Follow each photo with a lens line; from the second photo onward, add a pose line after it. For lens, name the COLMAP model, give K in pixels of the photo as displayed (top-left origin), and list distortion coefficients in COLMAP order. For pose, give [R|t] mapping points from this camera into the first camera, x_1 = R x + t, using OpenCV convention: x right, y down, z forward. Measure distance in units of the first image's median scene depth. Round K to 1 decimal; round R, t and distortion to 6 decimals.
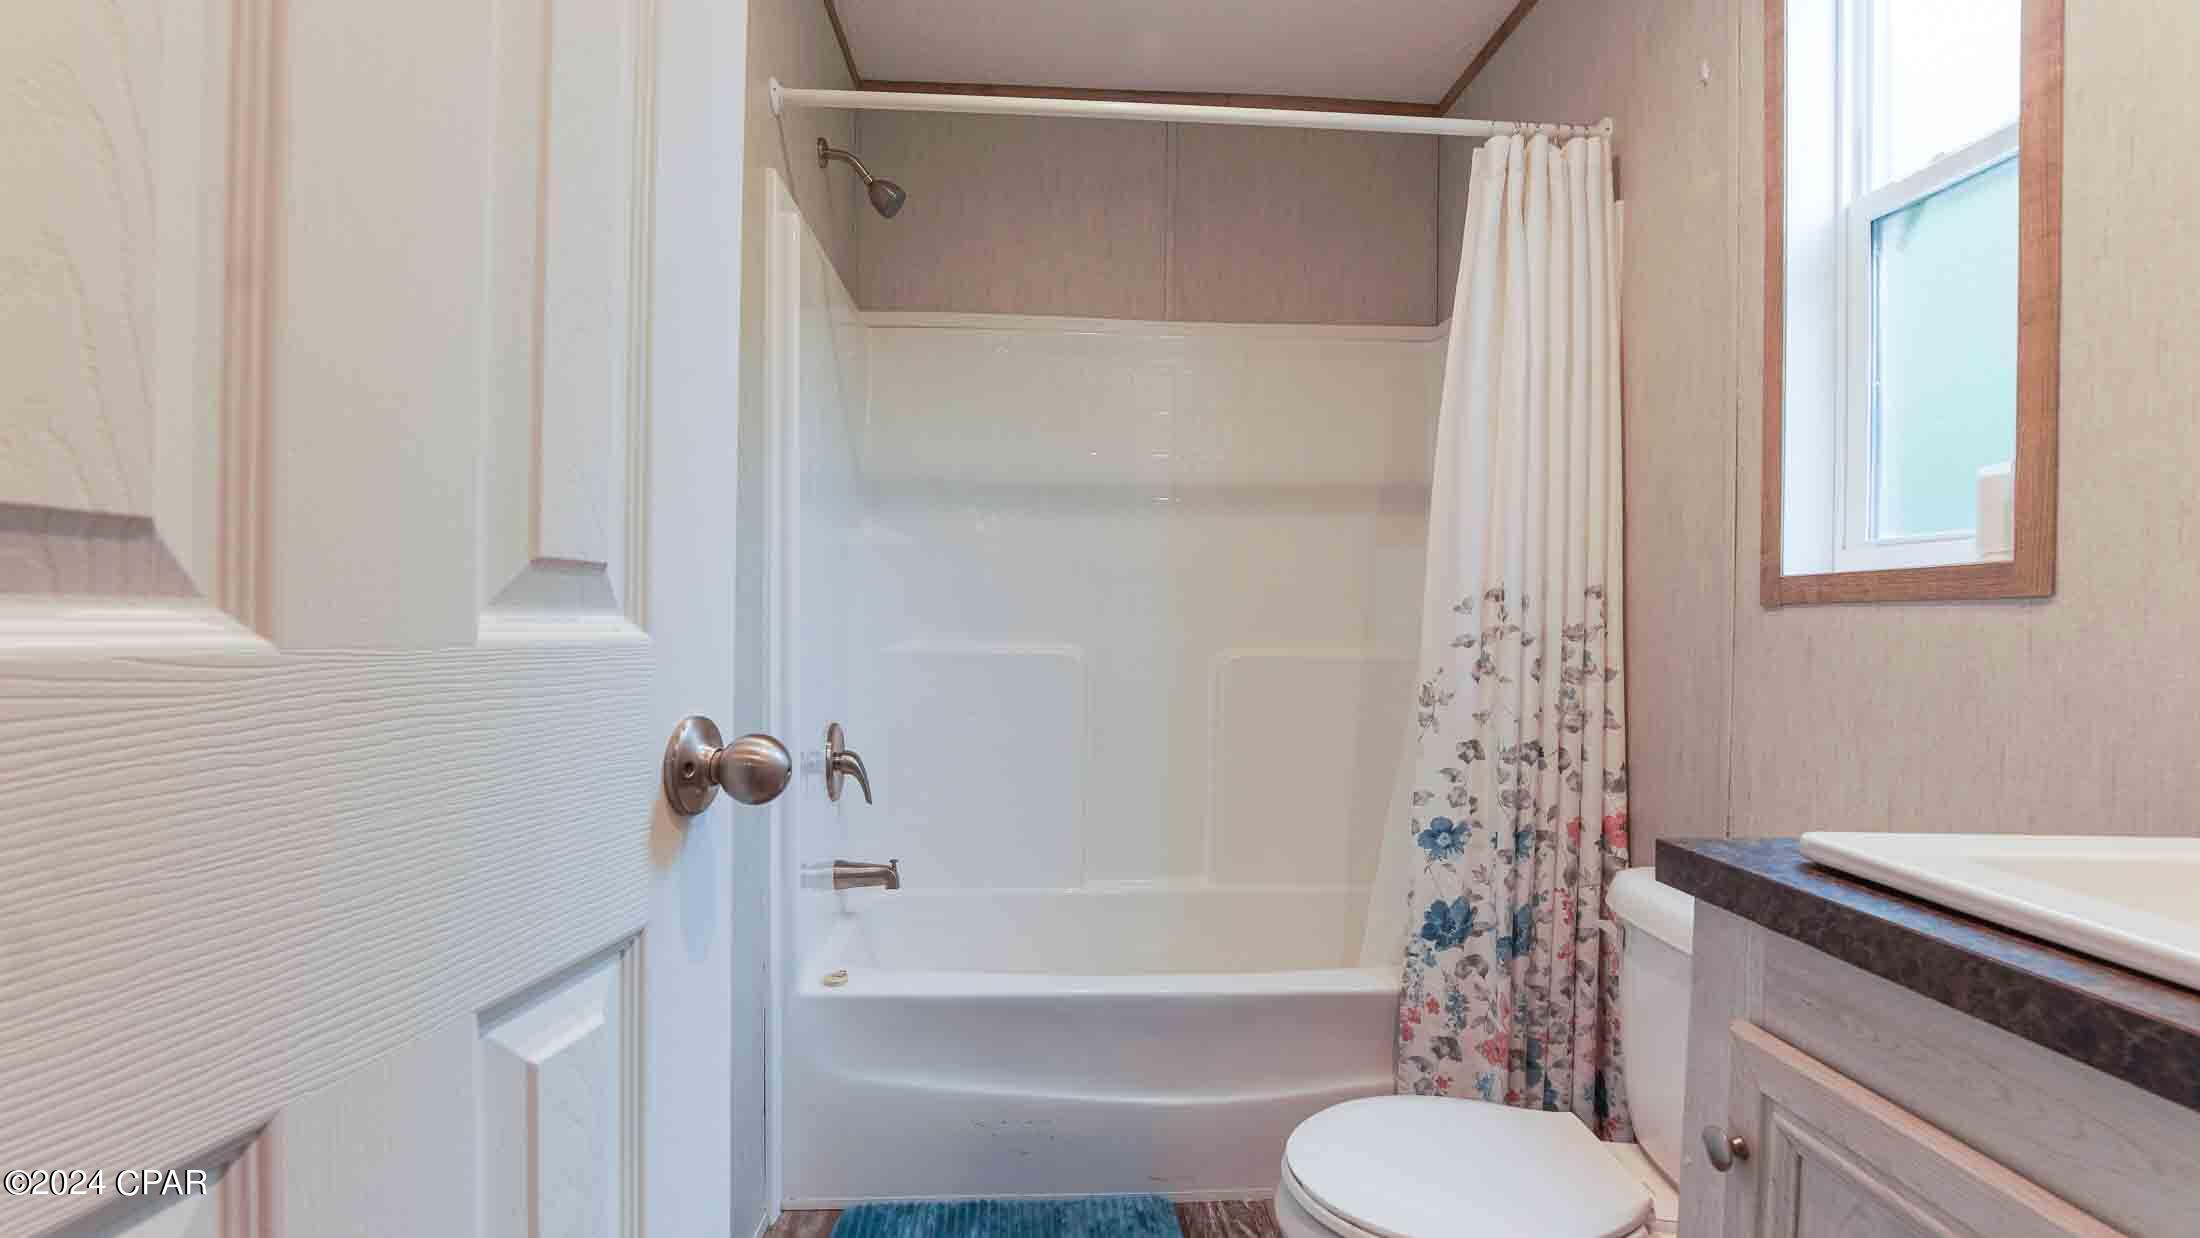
lens RADIAL K [[966.6, 0, 1099.8], [0, 966.6, 634.4], [0, 0, 1]] dist [-0.027155, 0.000142]
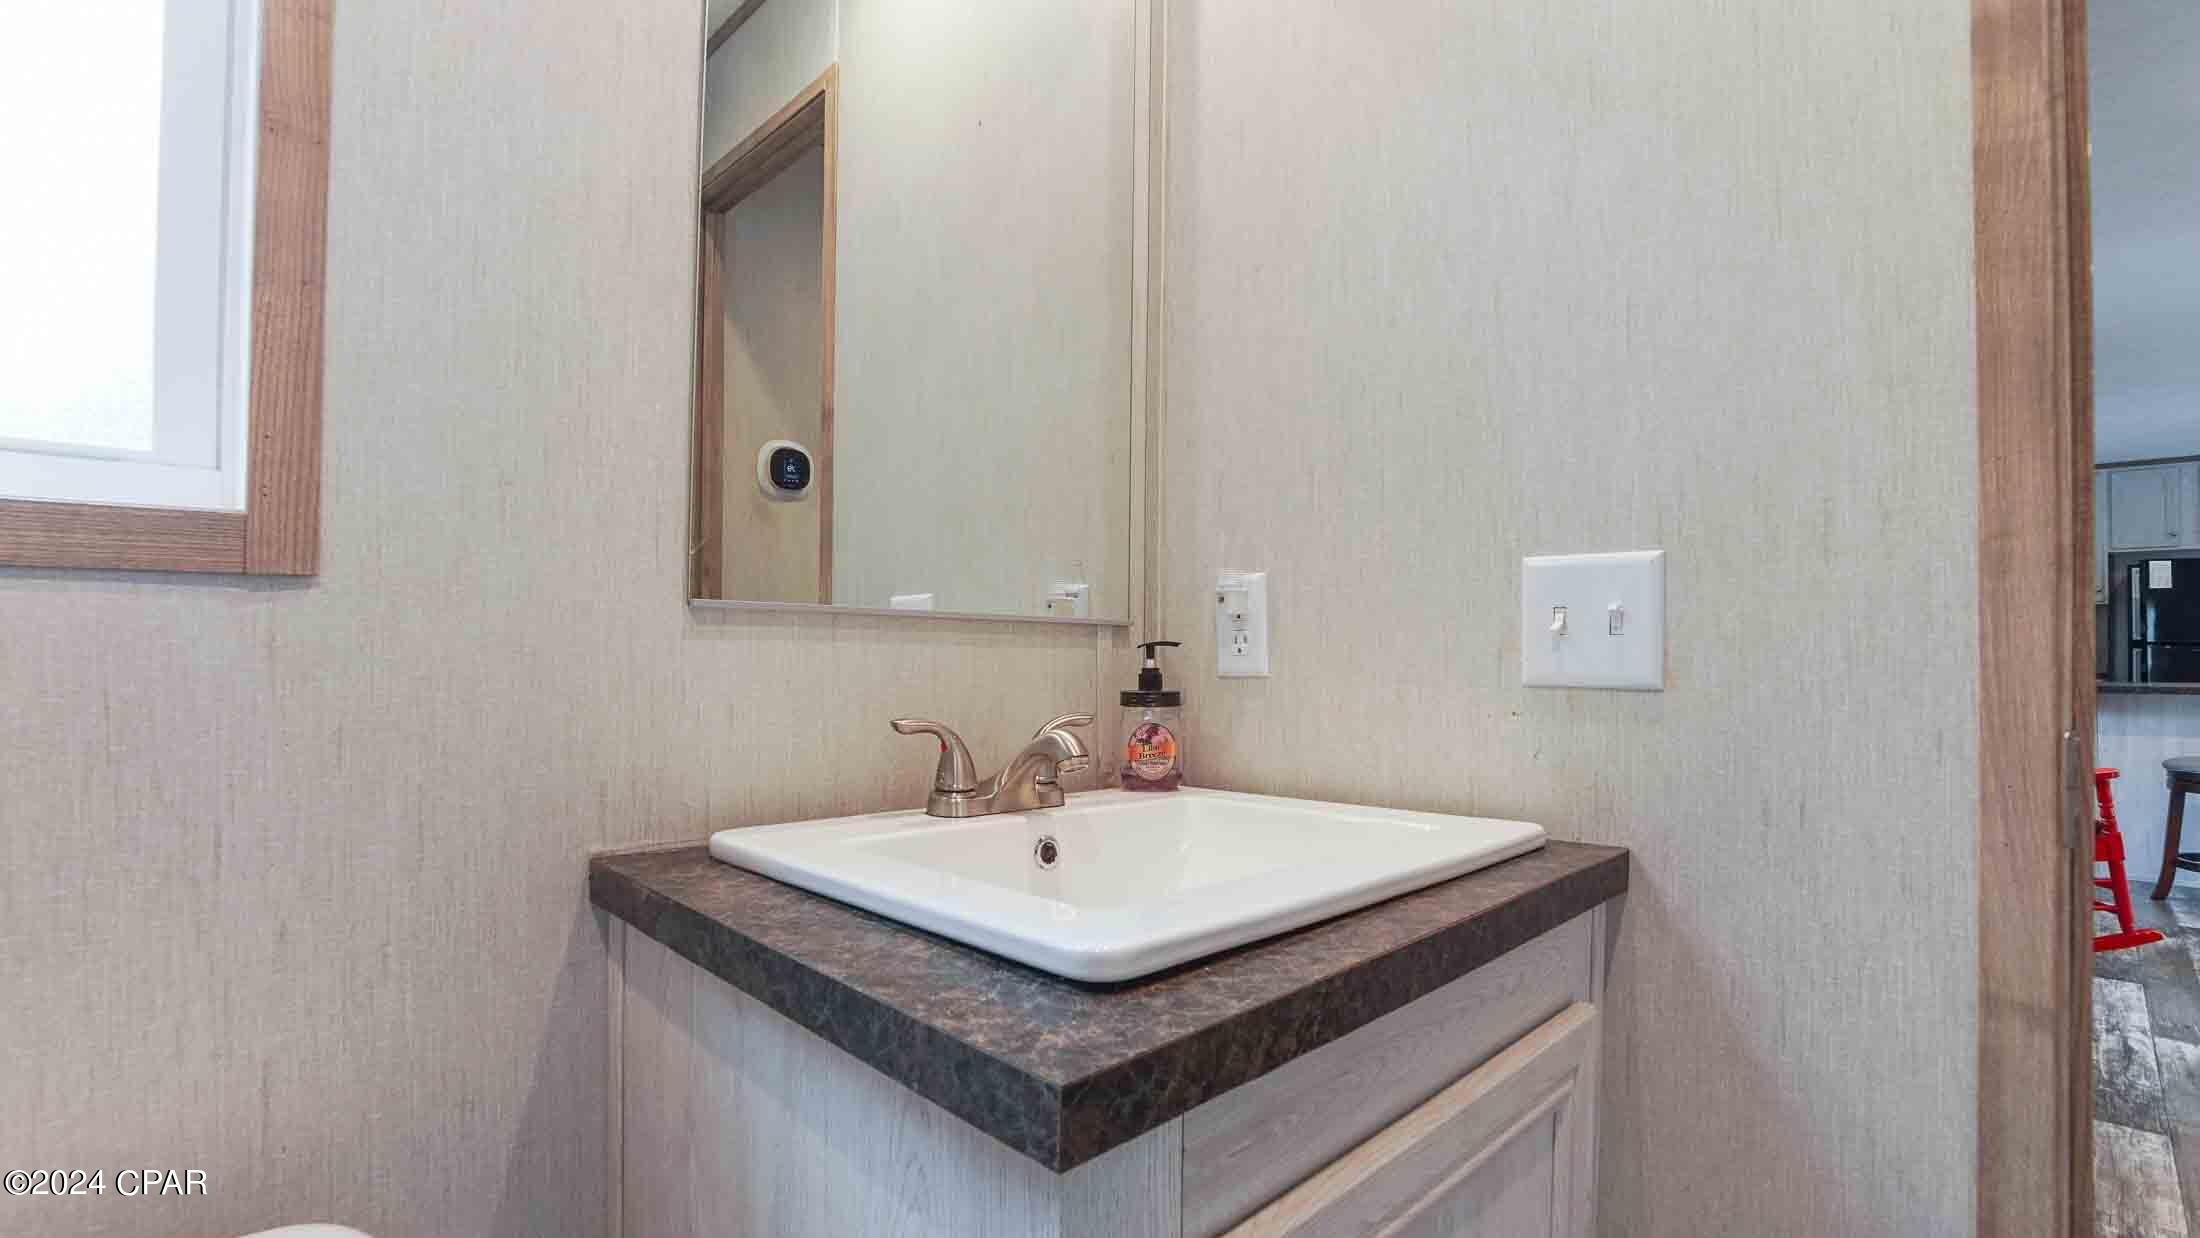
lens RADIAL K [[966.6, 0, 1099.8], [0, 966.6, 634.4], [0, 0, 1]] dist [-0.027155, 0.000142]
pose [[-0.647711, -0.010907, 0.761808, 0.164802], [-0.007963, 0.999940, 0.007545, -0.009501], [-0.761845, -0.001180, -0.647759, 1.006563]]
